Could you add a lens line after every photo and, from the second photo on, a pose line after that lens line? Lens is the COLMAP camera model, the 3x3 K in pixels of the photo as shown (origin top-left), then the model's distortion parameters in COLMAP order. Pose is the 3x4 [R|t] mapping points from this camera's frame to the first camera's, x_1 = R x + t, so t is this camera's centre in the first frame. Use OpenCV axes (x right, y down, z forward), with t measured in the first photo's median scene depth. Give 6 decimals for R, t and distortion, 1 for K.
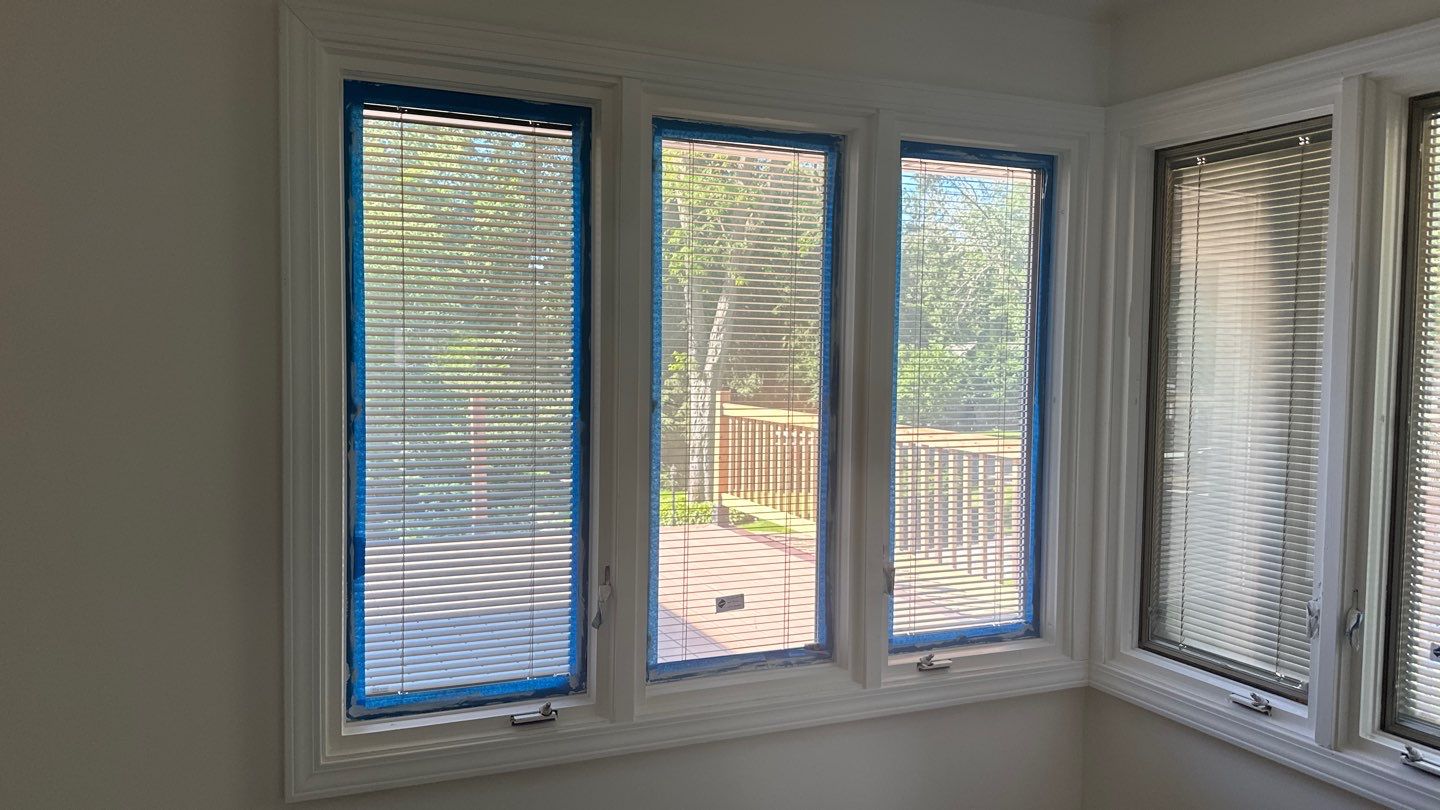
lens RADIAL K [[1040.0, 0, 720.0], [0, 1040.0, 405.0], [0, 0, 1]] dist [-0.004511, -0.001032]
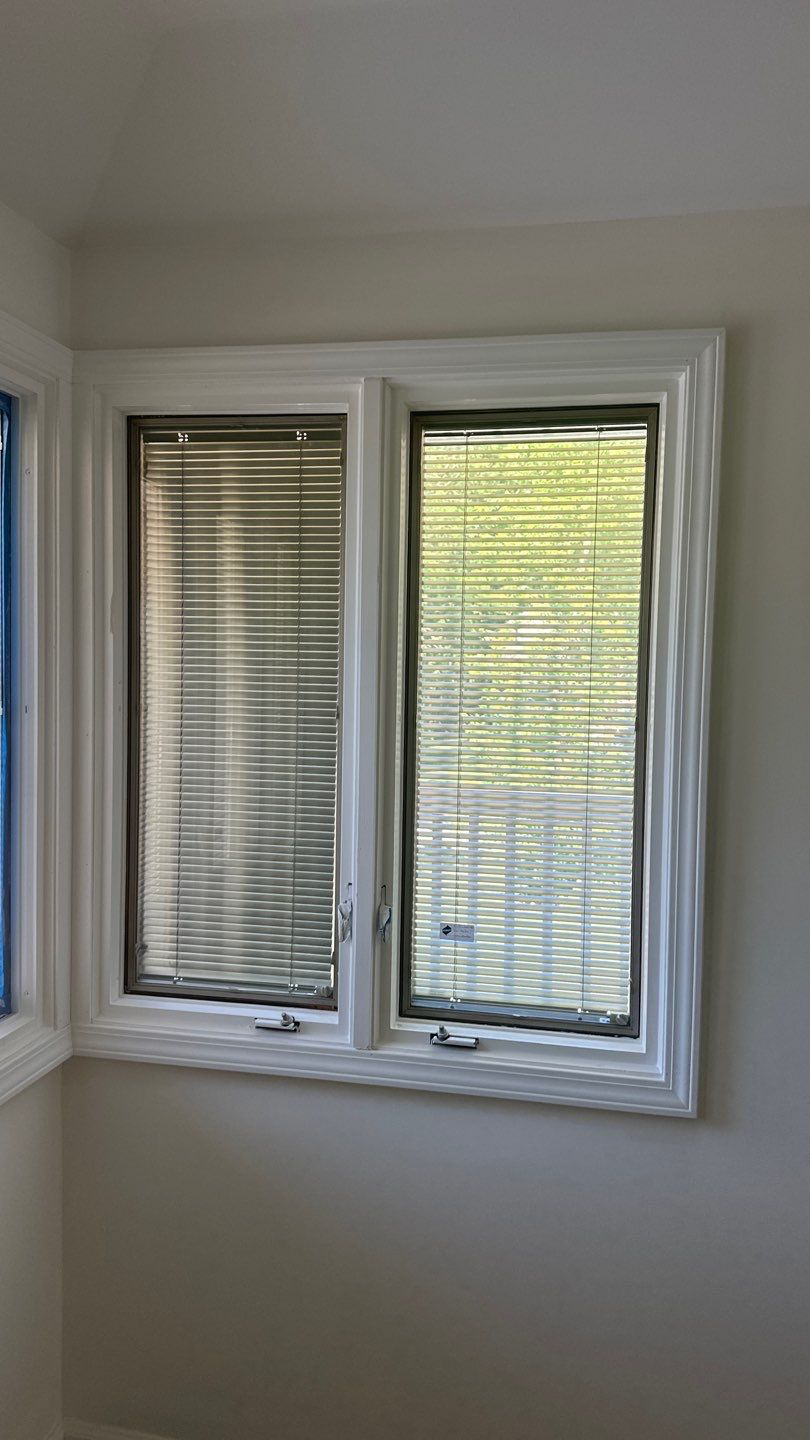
lens RADIAL K [[990.4, 0, 405.0], [0, 990.4, 720.0], [0, 0, 1]] dist [0.053656, -0.000733]
pose [[0.577689, -0.040396, 0.815257, -0.152324], [0.027269, 0.999172, 0.030187, -0.014157], [-0.815801, 0.004792, 0.578312, 0.381193]]
